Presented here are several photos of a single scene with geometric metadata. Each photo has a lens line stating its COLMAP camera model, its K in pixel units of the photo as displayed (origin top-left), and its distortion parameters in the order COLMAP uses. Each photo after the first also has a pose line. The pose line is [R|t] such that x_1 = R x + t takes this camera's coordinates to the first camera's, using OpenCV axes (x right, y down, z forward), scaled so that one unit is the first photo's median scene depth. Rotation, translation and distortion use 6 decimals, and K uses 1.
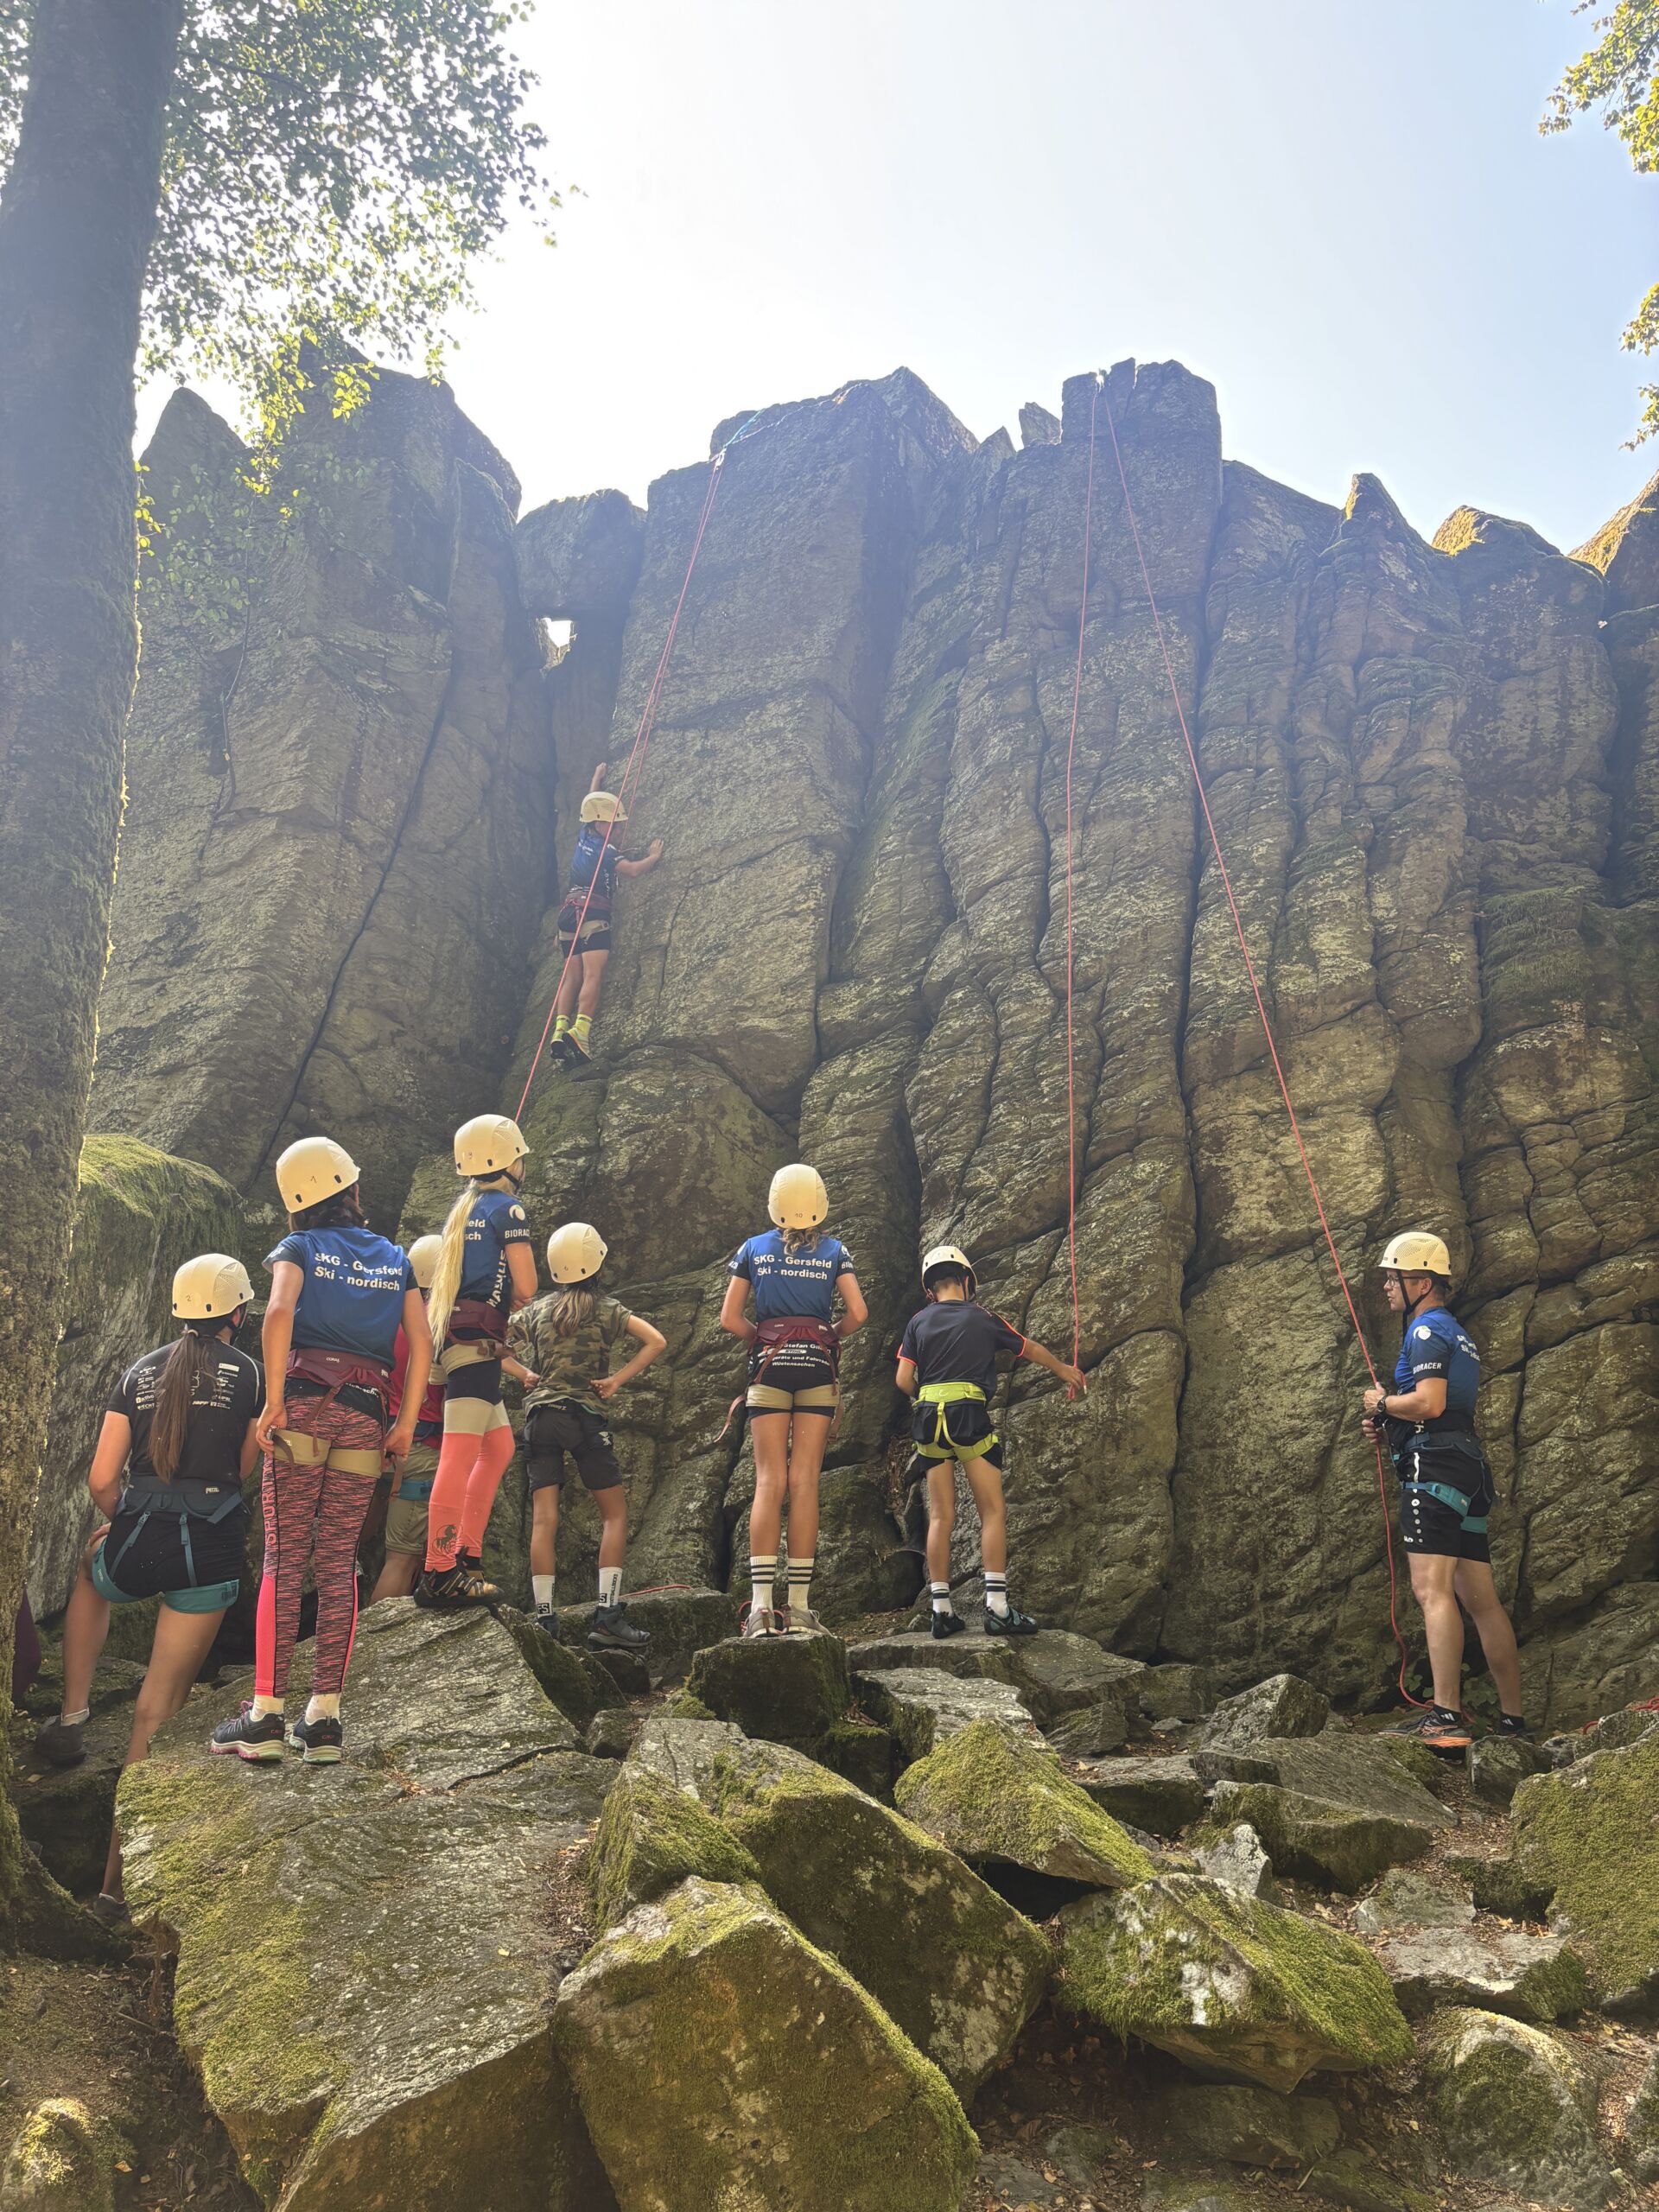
lens RADIAL K [[1690.6, 0, 839.2], [0, 1690.6, 1106.0], [0, 0, 1]] dist [0.023617, -0.001651]
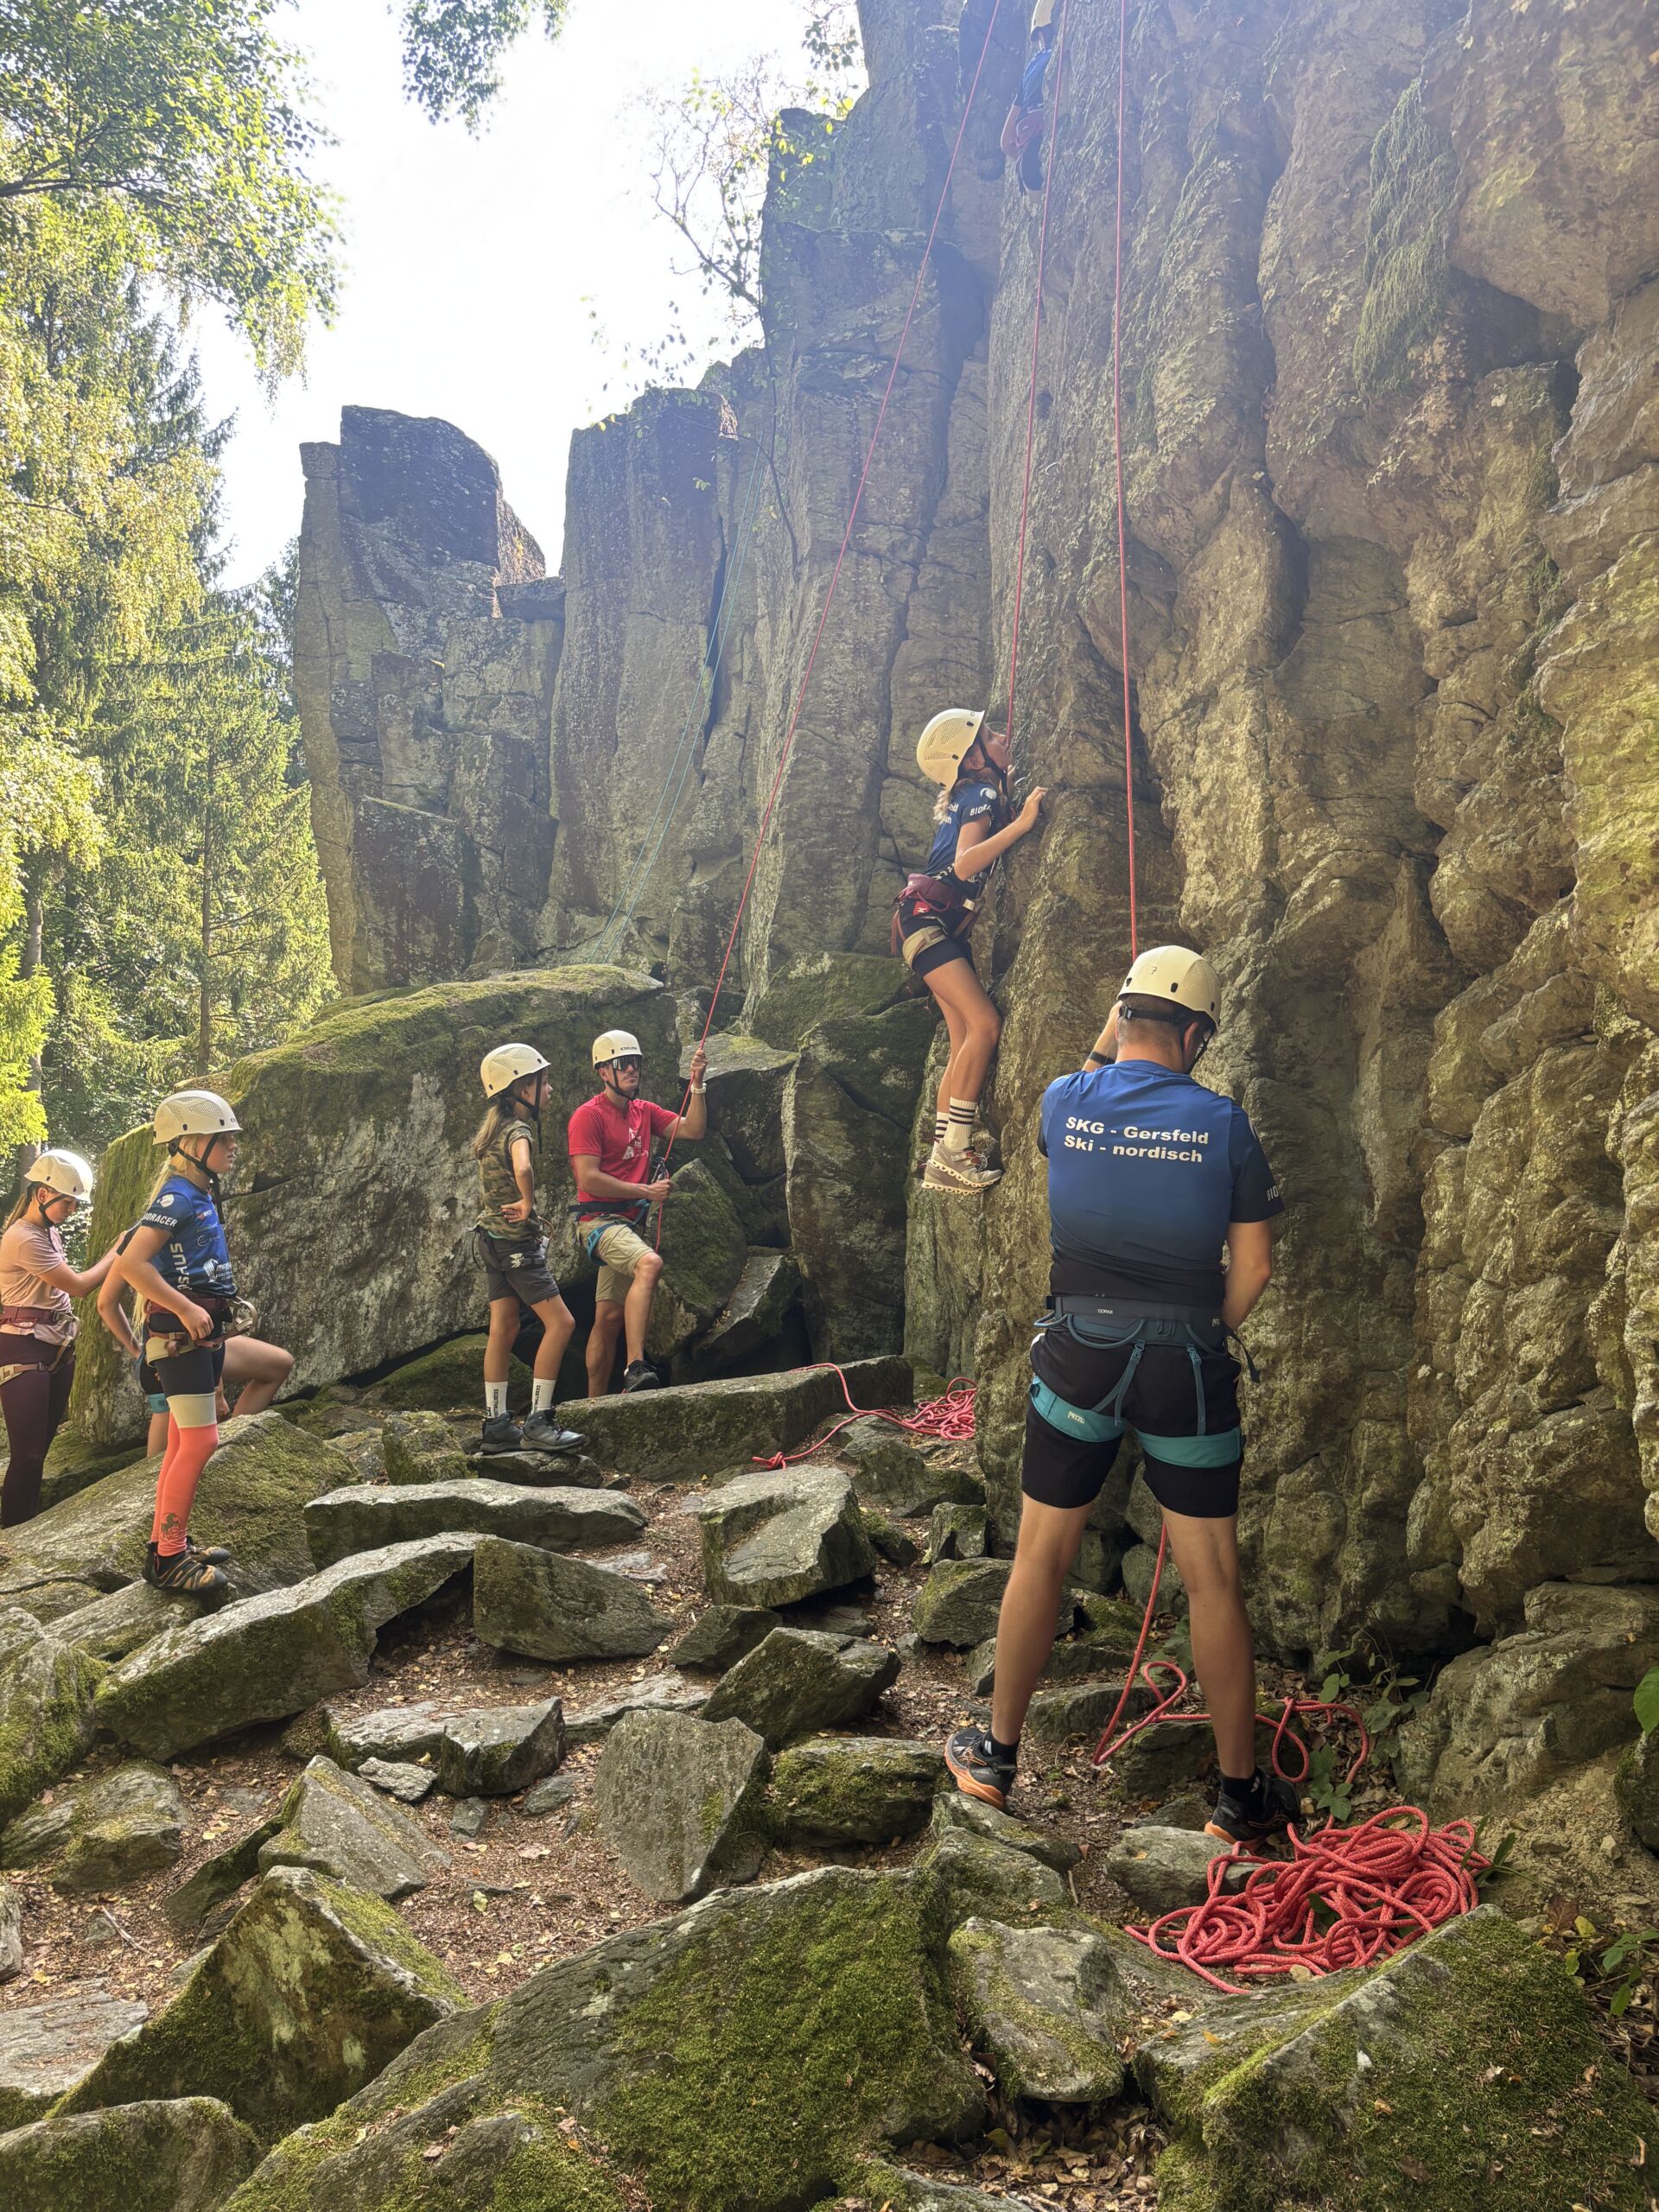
lens RADIAL K [[1690.6, 0, 839.2], [0, 1690.6, 1106.0], [0, 0, 1]] dist [0.023617, -0.001651]
pose [[0.486649, -0.034727, -0.872907, 0.830584], [0.278594, 0.953207, 0.117395, 0.038482], [0.827985, -0.300317, 0.473552, 0.674404]]
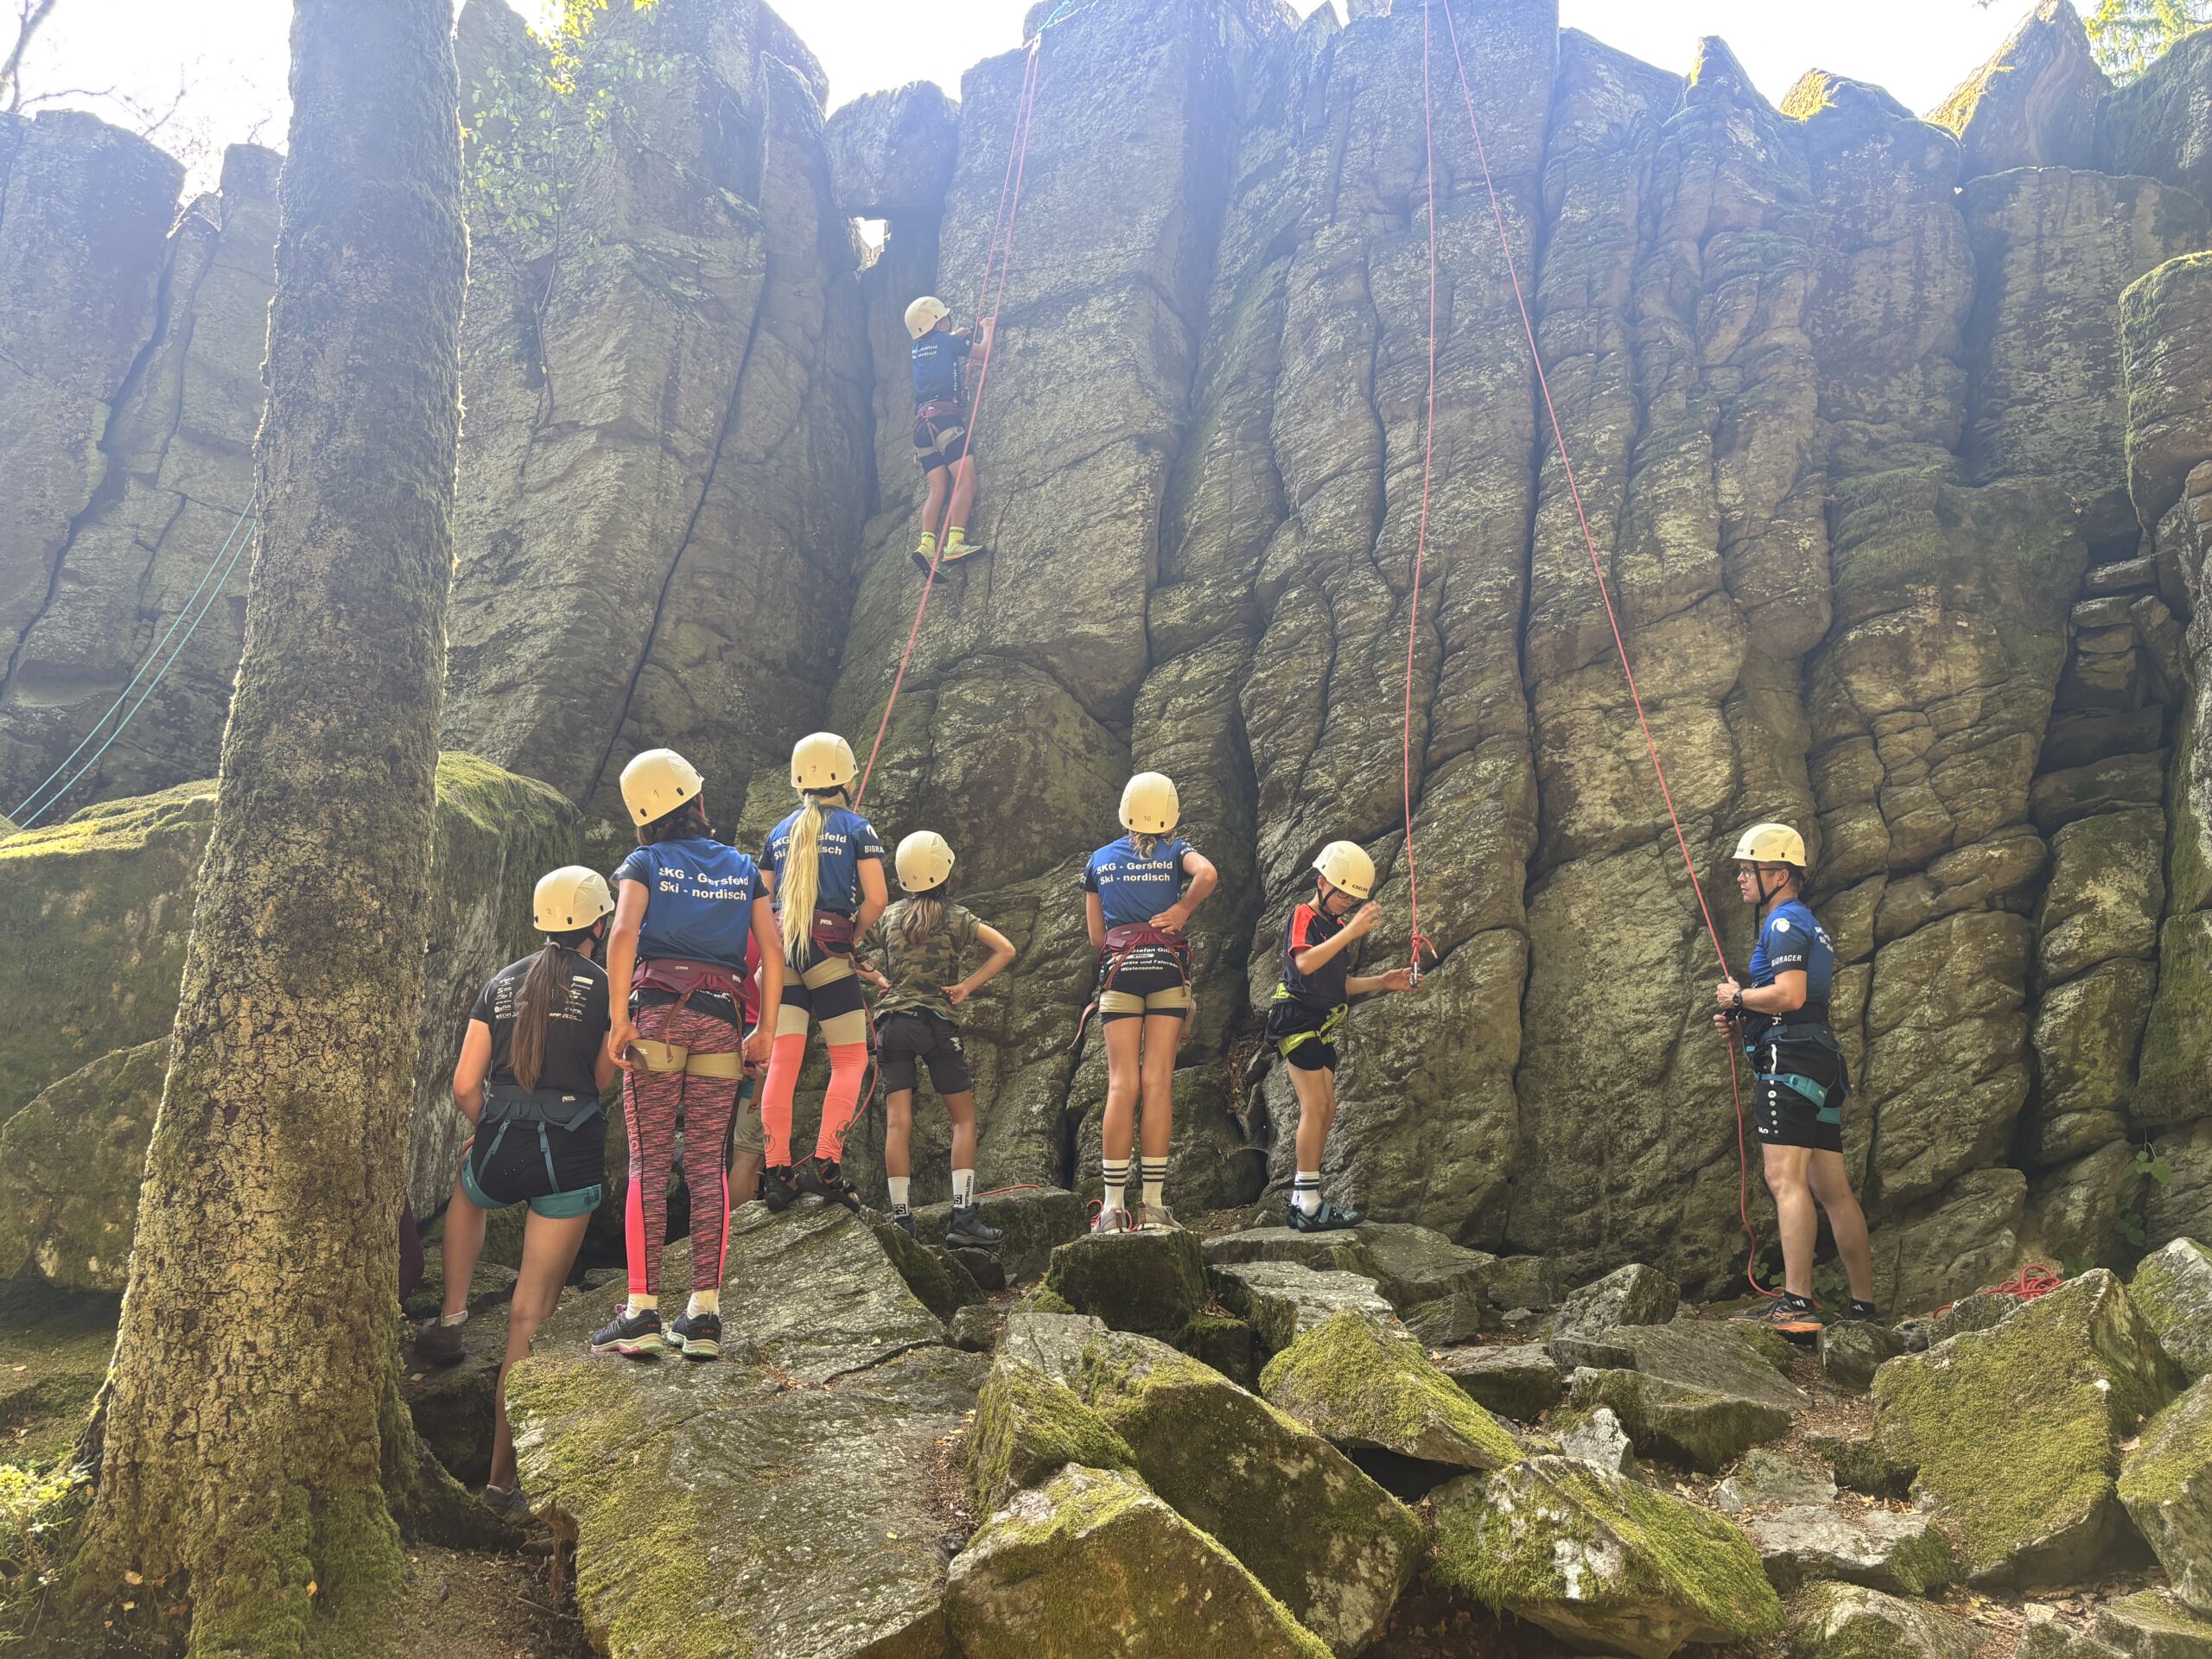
lens RADIAL K [[1693.2, 0, 1106.0], [0, 1693.2, 829.5], [0, 0, 1]] dist [-0.000458, 0.054686]
pose [[0.999544, -0.019423, -0.023112, -0.022704], [0.020898, 0.997640, 0.065408, 0.005199], [0.021787, -0.065861, 0.997591, 0.006461]]
